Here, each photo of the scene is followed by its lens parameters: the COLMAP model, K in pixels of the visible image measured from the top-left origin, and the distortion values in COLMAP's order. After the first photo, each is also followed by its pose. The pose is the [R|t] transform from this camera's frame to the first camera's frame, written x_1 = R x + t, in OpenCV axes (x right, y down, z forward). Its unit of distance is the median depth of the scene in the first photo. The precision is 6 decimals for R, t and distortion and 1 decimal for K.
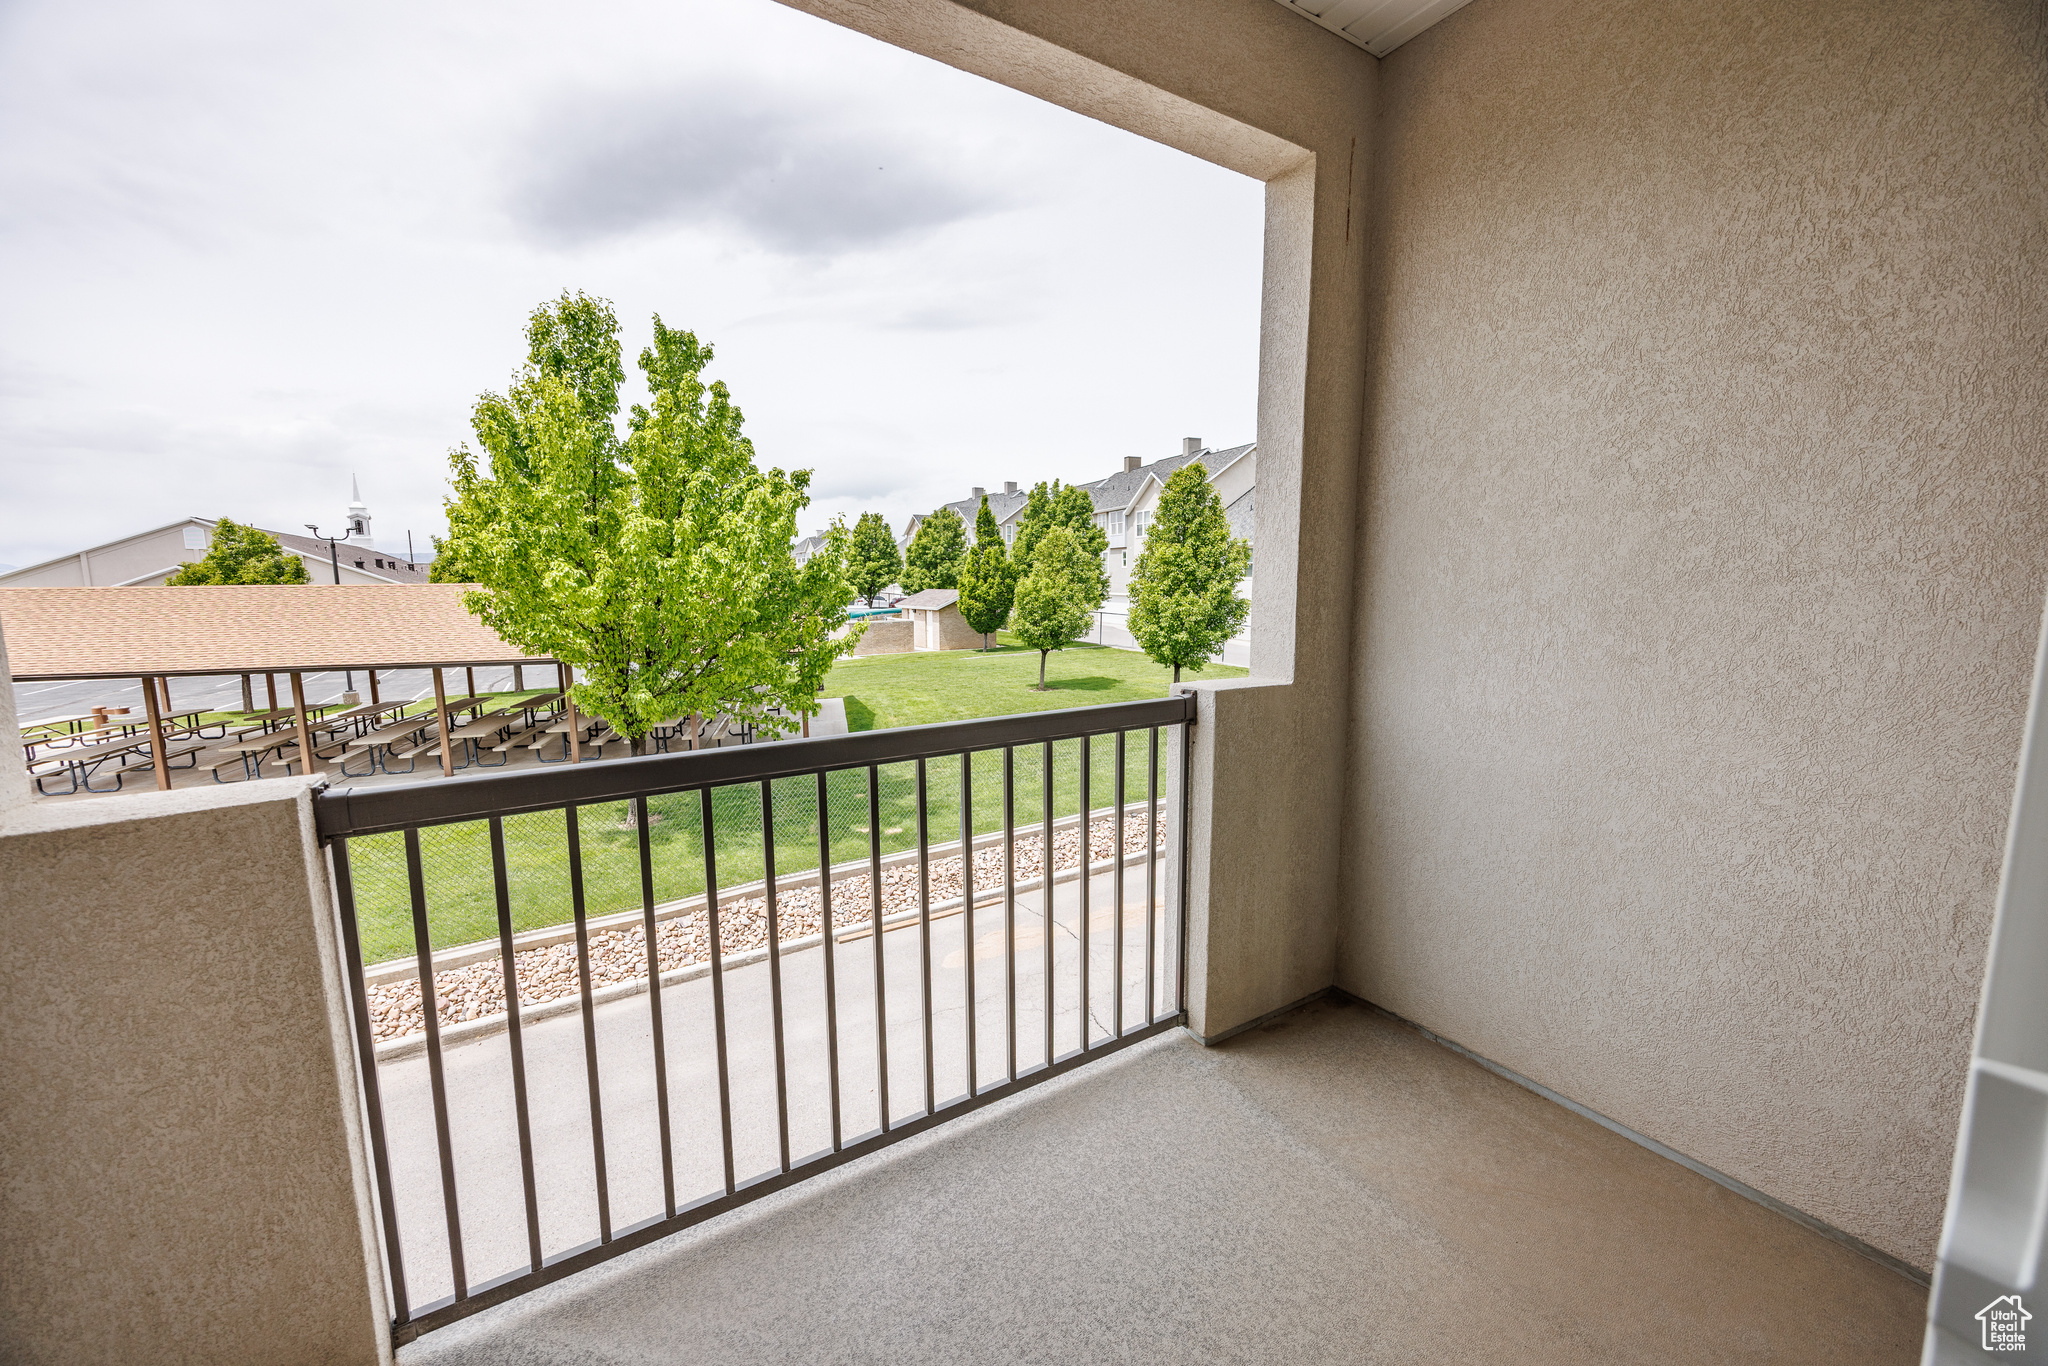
lens RADIAL K [[799.0, 0, 1014.8], [0, 799.0, 683.1], [0, 0, 1]] dist [-0.002129, -0.000180]
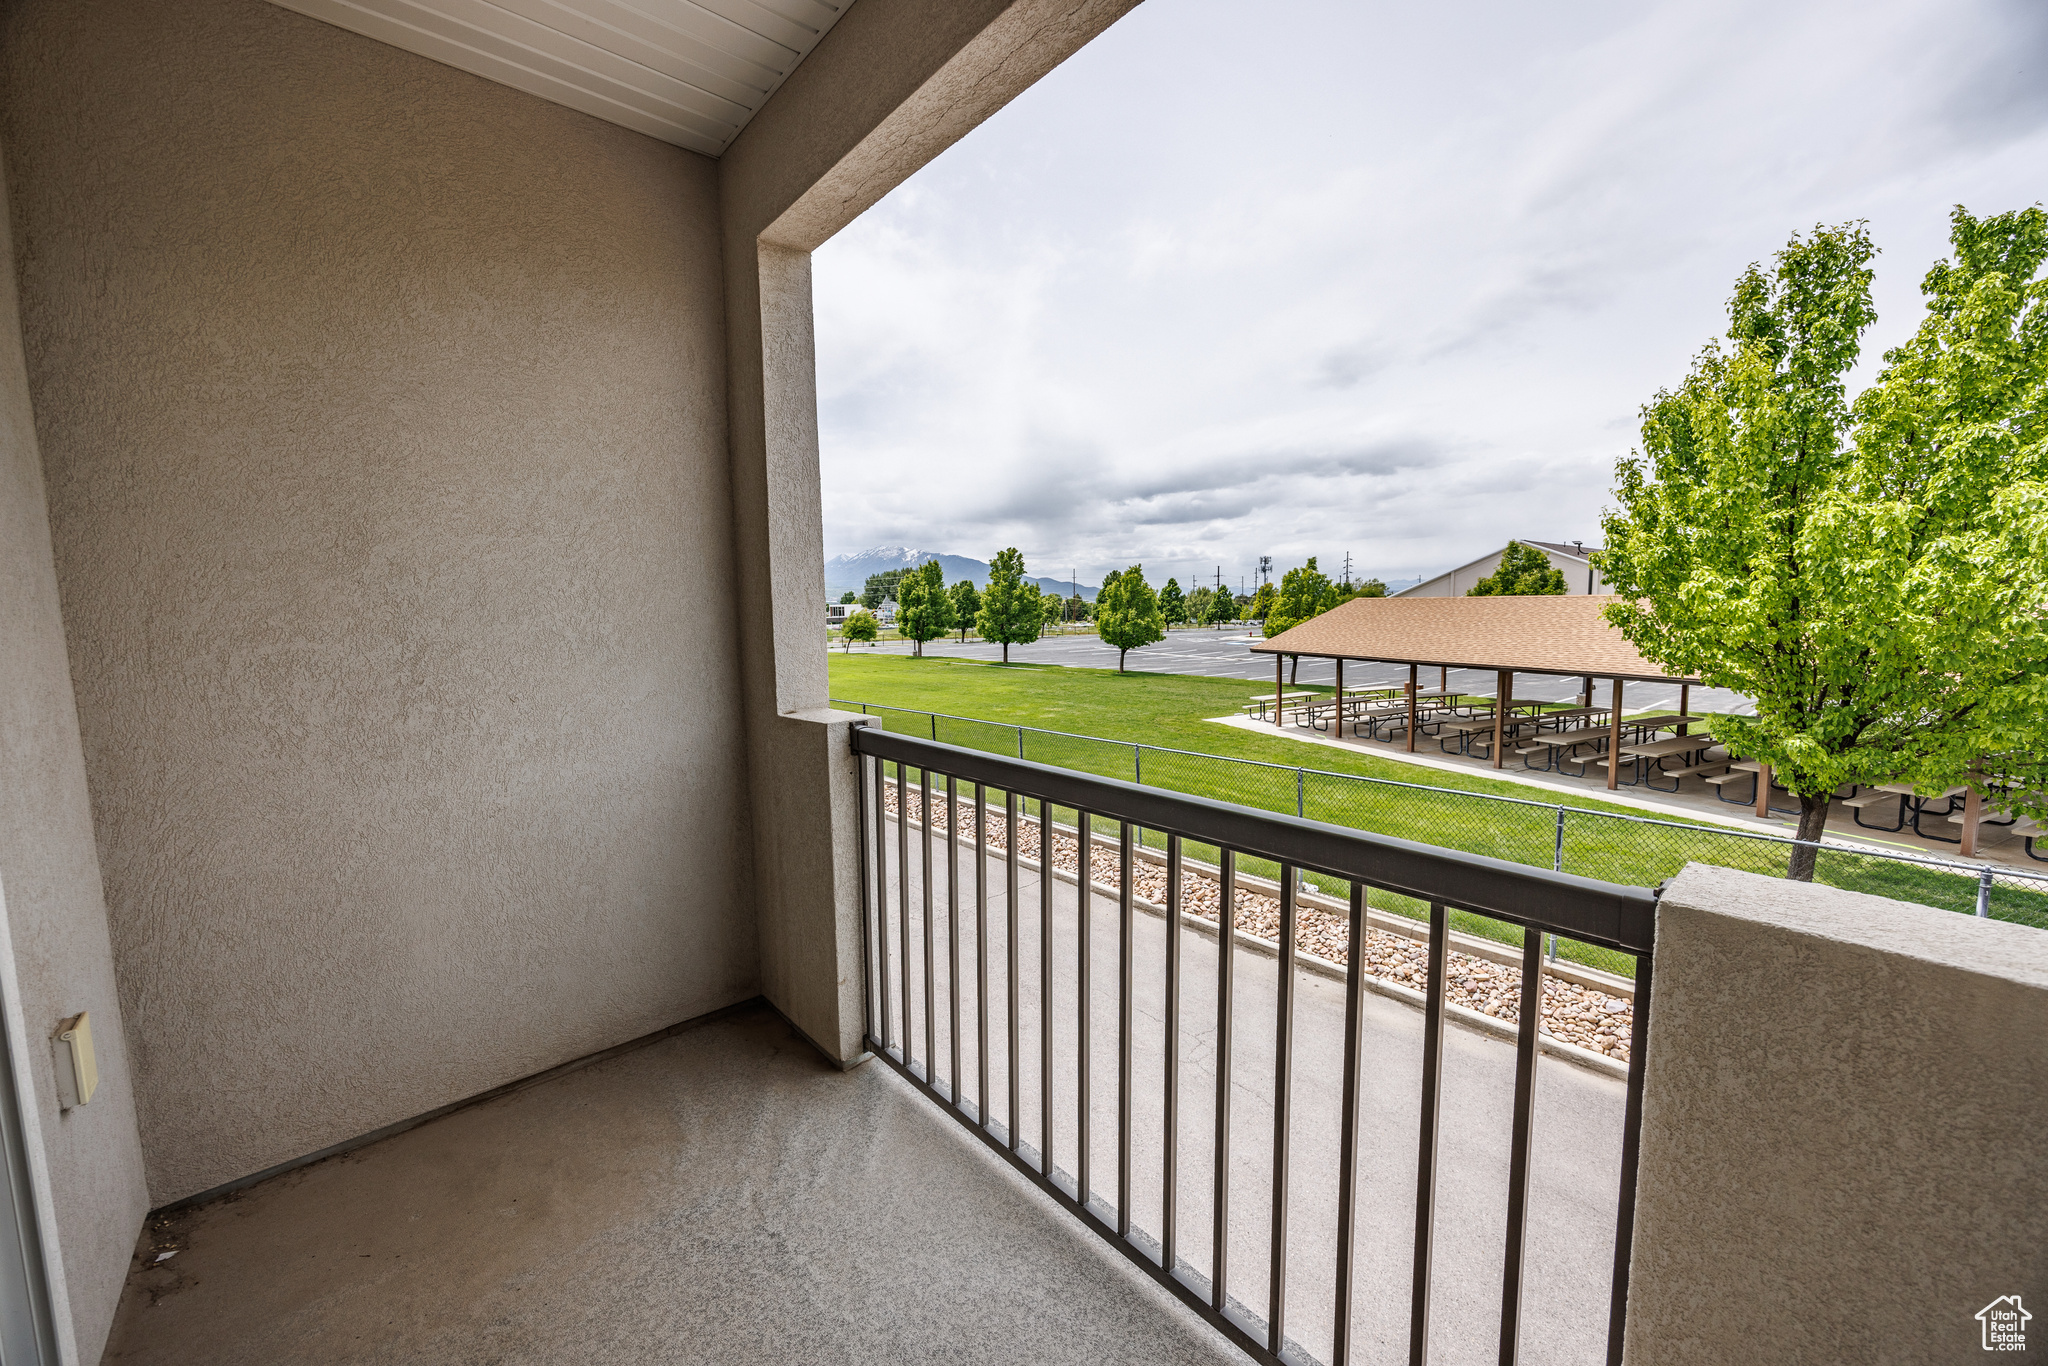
lens RADIAL K [[783.7, 0, 1033.5], [0, 783.7, 683.7], [0, 0, 1]] dist [-0.000915, -0.000011]
pose [[0.173531, 0.107321, -0.978963, 0.132427], [-0.113432, 0.989607, 0.088380, -0.022898], [0.978274, 0.095709, 0.183901, 0.144579]]
